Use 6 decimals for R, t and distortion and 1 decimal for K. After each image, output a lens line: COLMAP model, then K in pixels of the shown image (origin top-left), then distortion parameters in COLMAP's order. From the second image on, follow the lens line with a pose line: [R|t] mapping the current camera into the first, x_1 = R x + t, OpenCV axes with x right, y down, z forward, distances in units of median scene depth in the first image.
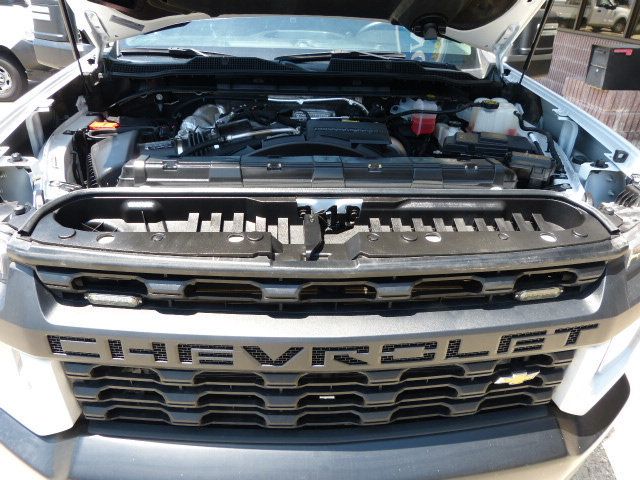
lens RADIAL K [[477.5, 0, 319.1], [0, 477.5, 242.6], [0, 0, 1]] dist [-0.046324, 0.036810]
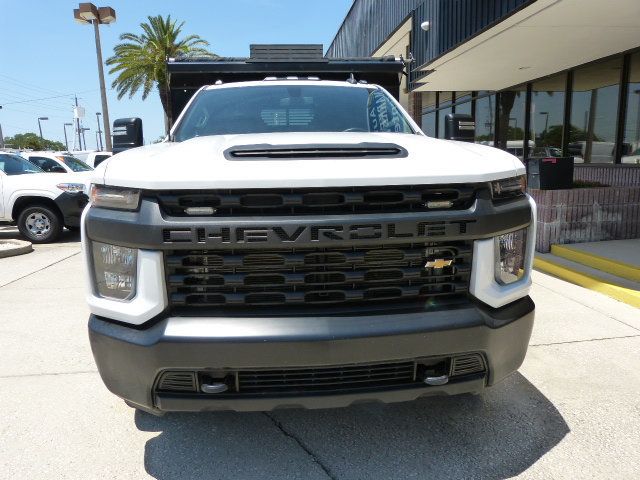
lens RADIAL K [[477.5, 0, 318.4], [0, 477.5, 240.2], [0, 0, 1]] dist [-0.046324, 0.036810]
pose [[0.998354, -0.056722, 0.008533, -0.003123], [0.056389, 0.943286, -0.327157, 0.724368], [0.010508, 0.327099, 0.944932, -0.581375]]
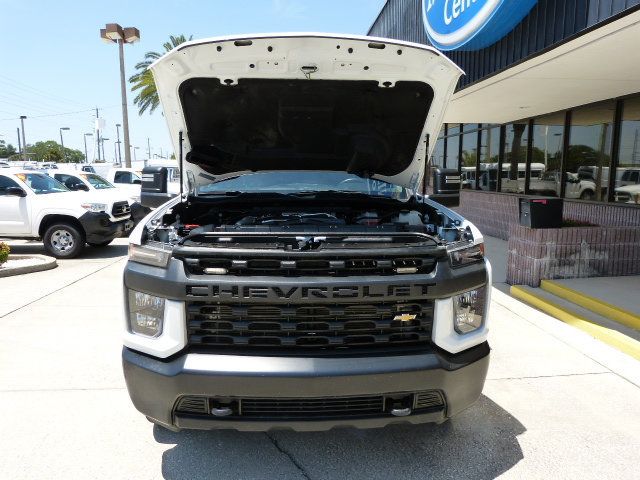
lens RADIAL K [[477.5, 0, 319.4], [0, 477.5, 238.3], [0, 0, 1]] dist [-0.046324, 0.036810]
pose [[0.999556, -0.026688, -0.013215, 0.089393], [0.020194, 0.933547, -0.357886, 0.693028], [0.021888, 0.357460, 0.933672, -1.031108]]
